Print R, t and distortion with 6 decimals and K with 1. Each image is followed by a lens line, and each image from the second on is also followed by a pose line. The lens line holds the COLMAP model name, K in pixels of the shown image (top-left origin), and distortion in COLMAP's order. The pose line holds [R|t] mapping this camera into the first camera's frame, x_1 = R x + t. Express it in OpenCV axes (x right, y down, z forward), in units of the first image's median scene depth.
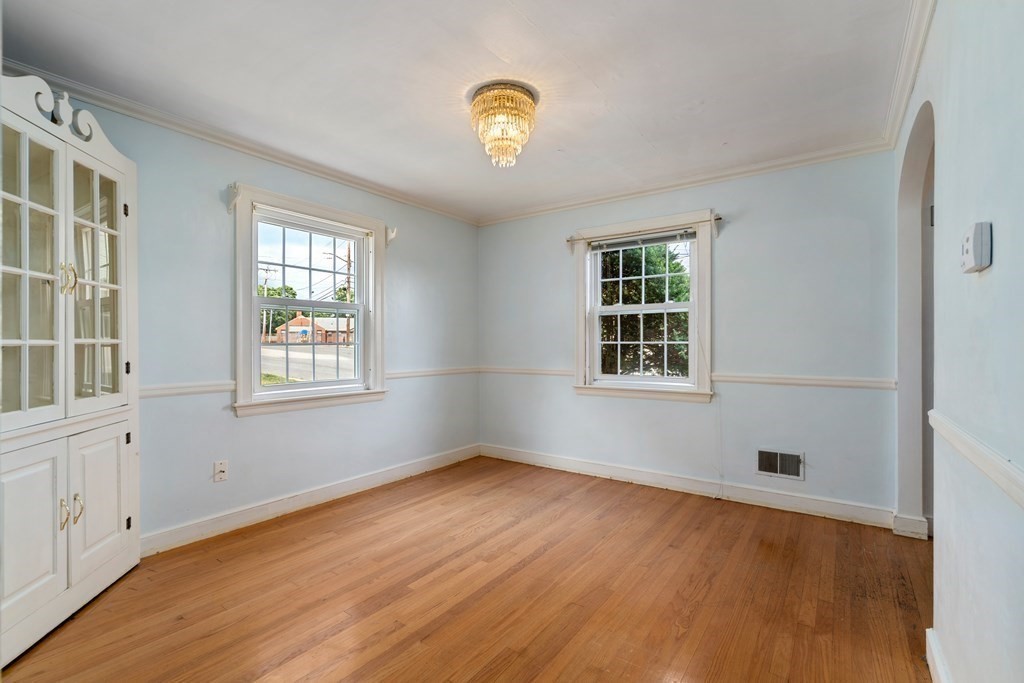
lens RADIAL K [[469.7, 0, 510.5], [0, 469.7, 349.3], [0, 0, 1]] dist [-0.003195, 0.001089]
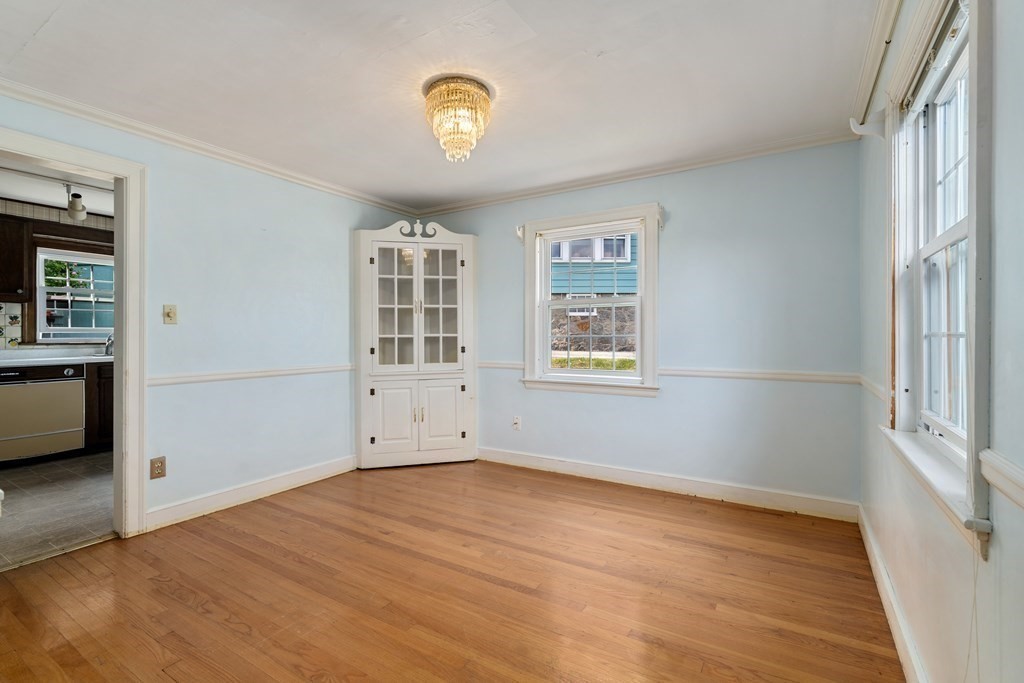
lens RADIAL K [[469.7, 0, 516.4], [0, 469.7, 337.7], [0, 0, 1]] dist [-0.003195, 0.001089]
pose [[0.067210, 0.005676, -0.997723, 0.831579], [-0.009557, 0.999942, 0.005045, -0.014086], [0.997693, 0.009197, 0.067260, 0.881370]]
